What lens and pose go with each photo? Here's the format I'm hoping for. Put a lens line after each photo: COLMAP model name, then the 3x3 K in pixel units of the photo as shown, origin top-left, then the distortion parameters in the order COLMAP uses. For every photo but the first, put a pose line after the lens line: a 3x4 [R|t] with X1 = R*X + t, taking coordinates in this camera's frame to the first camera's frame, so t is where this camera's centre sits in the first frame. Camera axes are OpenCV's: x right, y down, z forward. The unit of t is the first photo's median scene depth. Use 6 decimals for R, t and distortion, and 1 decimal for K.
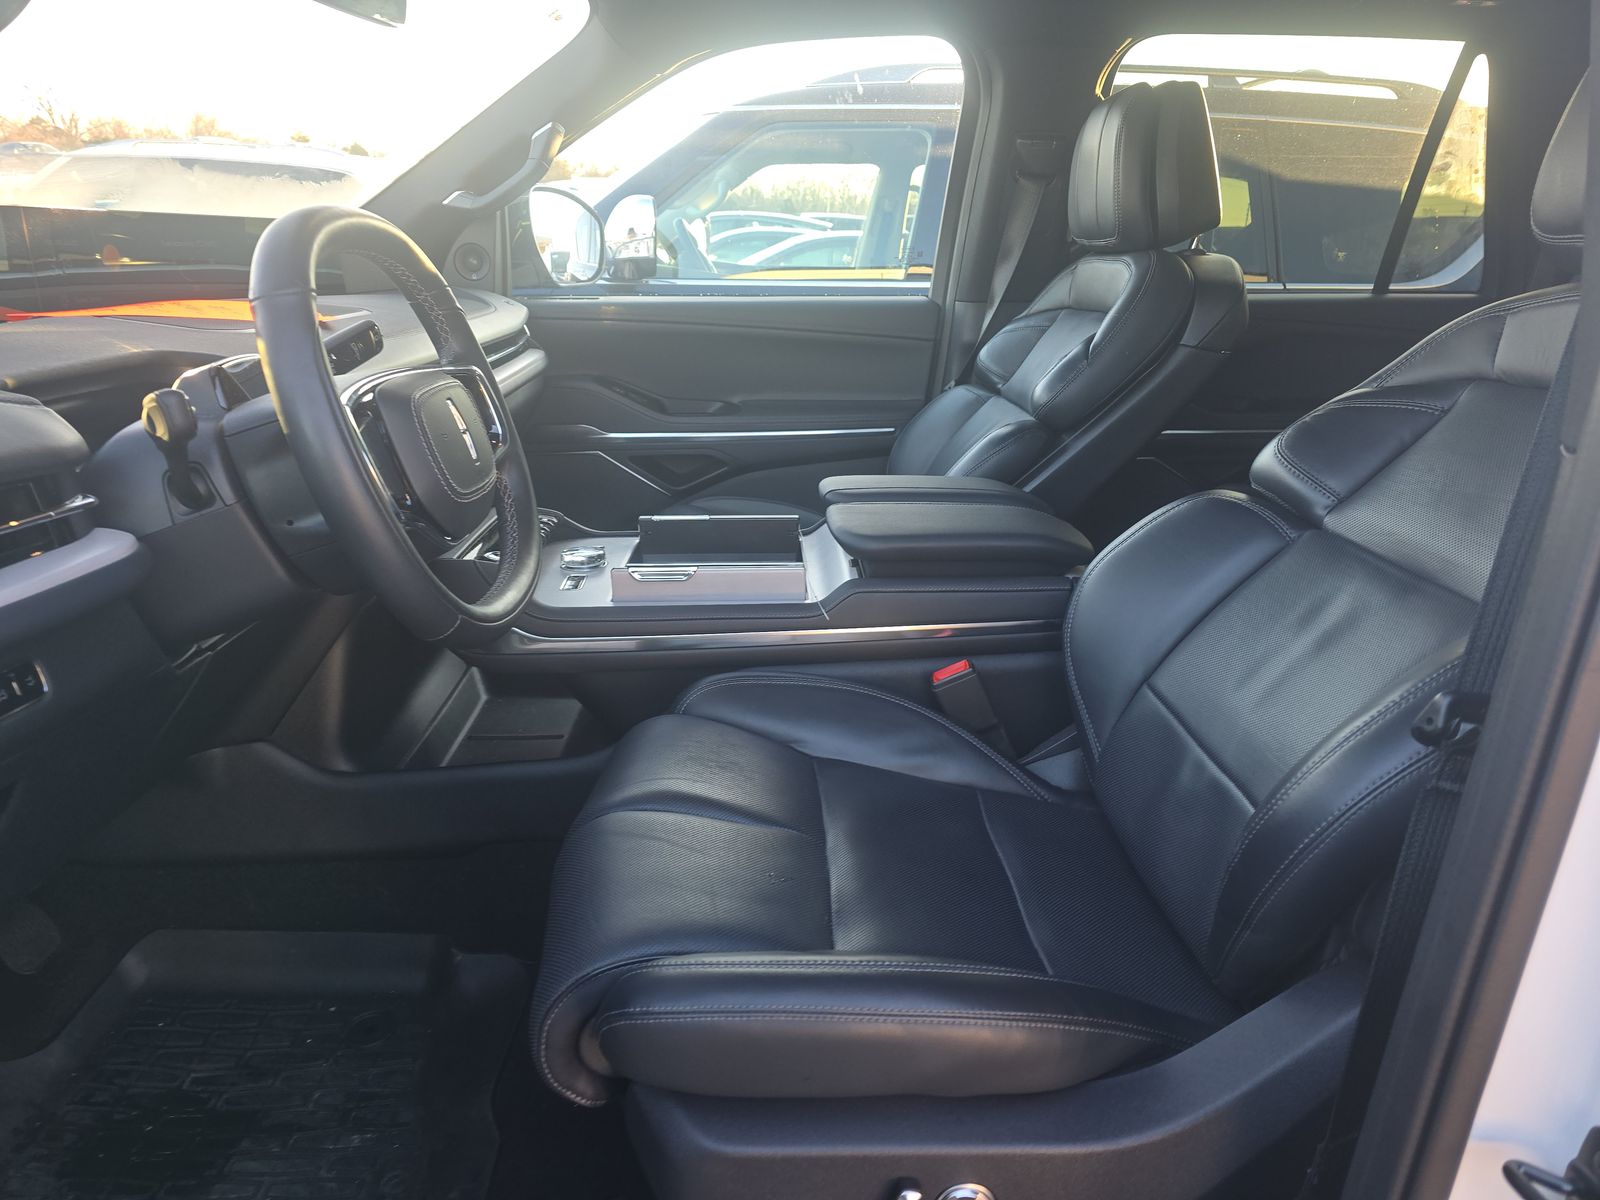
lens RADIAL K [[1082.6, 0, 800.0], [0, 1082.6, 600.0], [0, 0, 1]] dist [0.075506, -0.077969]
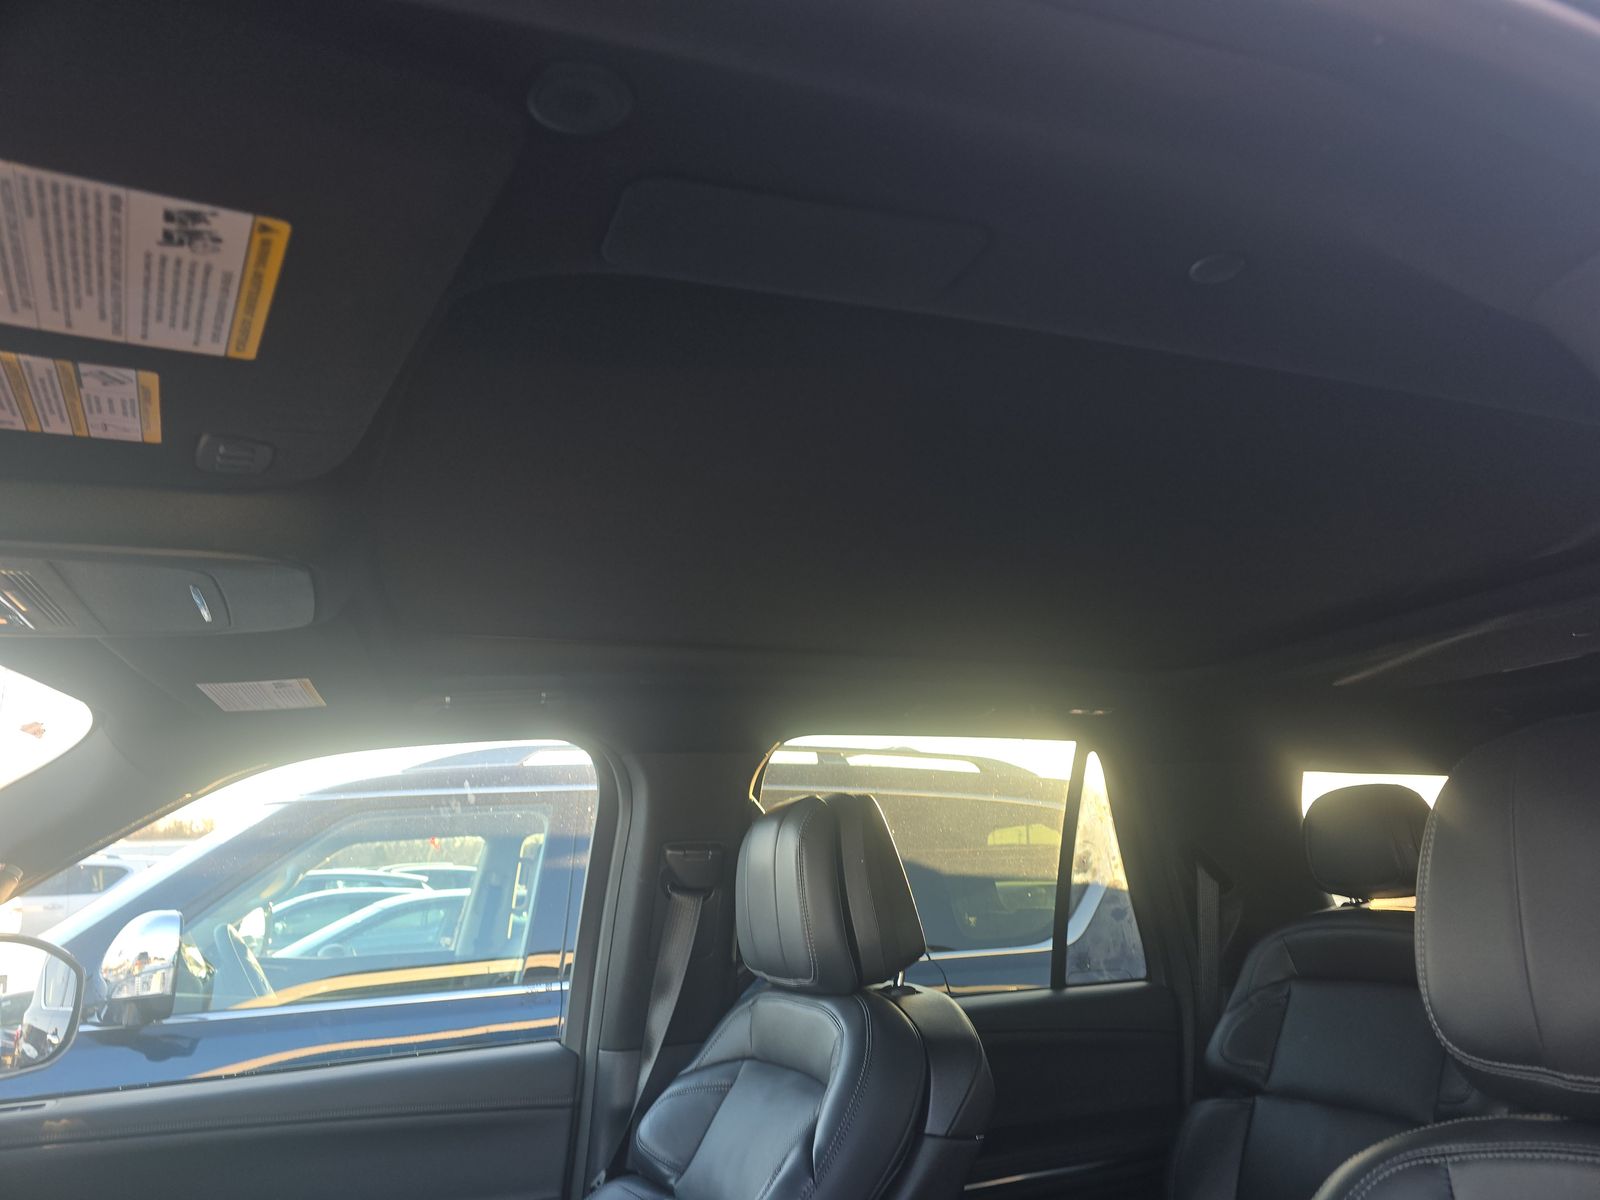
lens RADIAL K [[1082.6, 0, 800.0], [0, 1082.6, 600.0], [0, 0, 1]] dist [0.075506, -0.077969]
pose [[0.939630, 0.038373, 0.340035, 0.002756], [0.149194, 0.848332, -0.508009, -0.133915], [-0.307956, 0.528072, 0.791393, 0.192301]]
